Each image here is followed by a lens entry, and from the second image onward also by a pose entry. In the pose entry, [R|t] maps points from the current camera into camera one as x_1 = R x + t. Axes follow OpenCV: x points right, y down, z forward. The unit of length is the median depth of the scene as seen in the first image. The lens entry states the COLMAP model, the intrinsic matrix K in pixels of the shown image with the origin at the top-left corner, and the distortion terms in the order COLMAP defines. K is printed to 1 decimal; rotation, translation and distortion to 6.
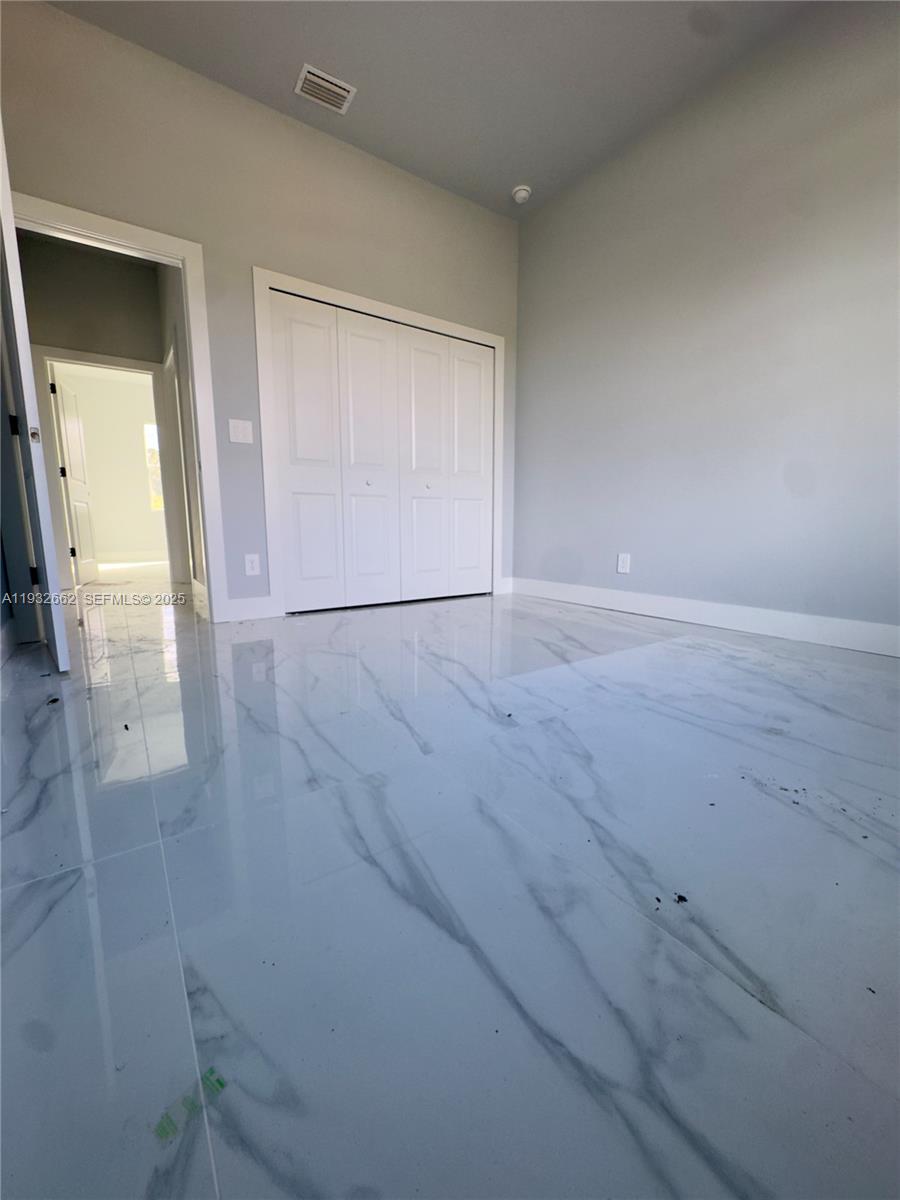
lens RADIAL K [[484.1, 0, 454.5], [0, 484.1, 602.2], [0, 0, 1]] dist [-0.008592, 0.001267]
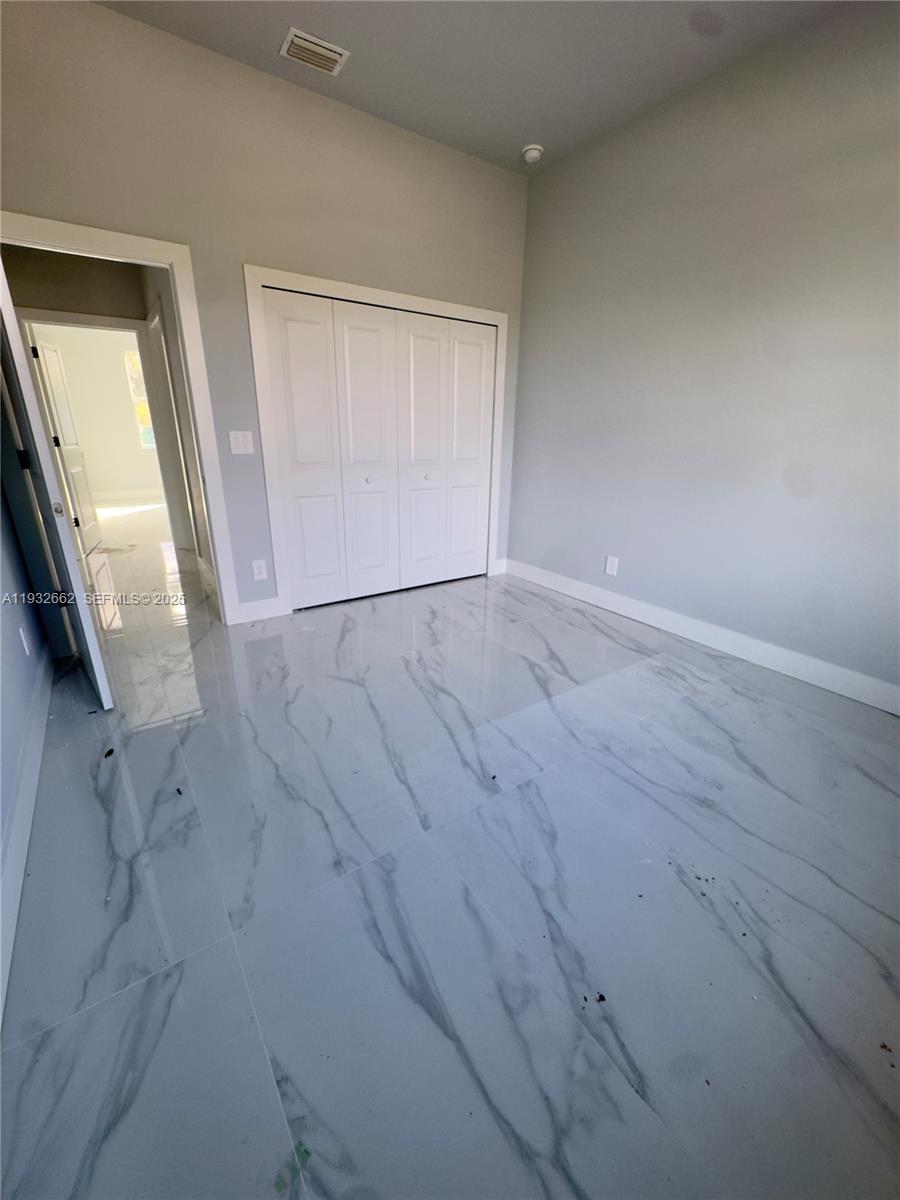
lens RADIAL K [[484.1, 0, 454.6], [0, 484.1, 599.9], [0, 0, 1]] dist [-0.008592, 0.001267]
pose [[0.999791, 0.017317, 0.010848, -0.004736], [-0.019064, 0.981600, 0.189996, -0.352315], [-0.007358, -0.190163, 0.981725, -0.084314]]
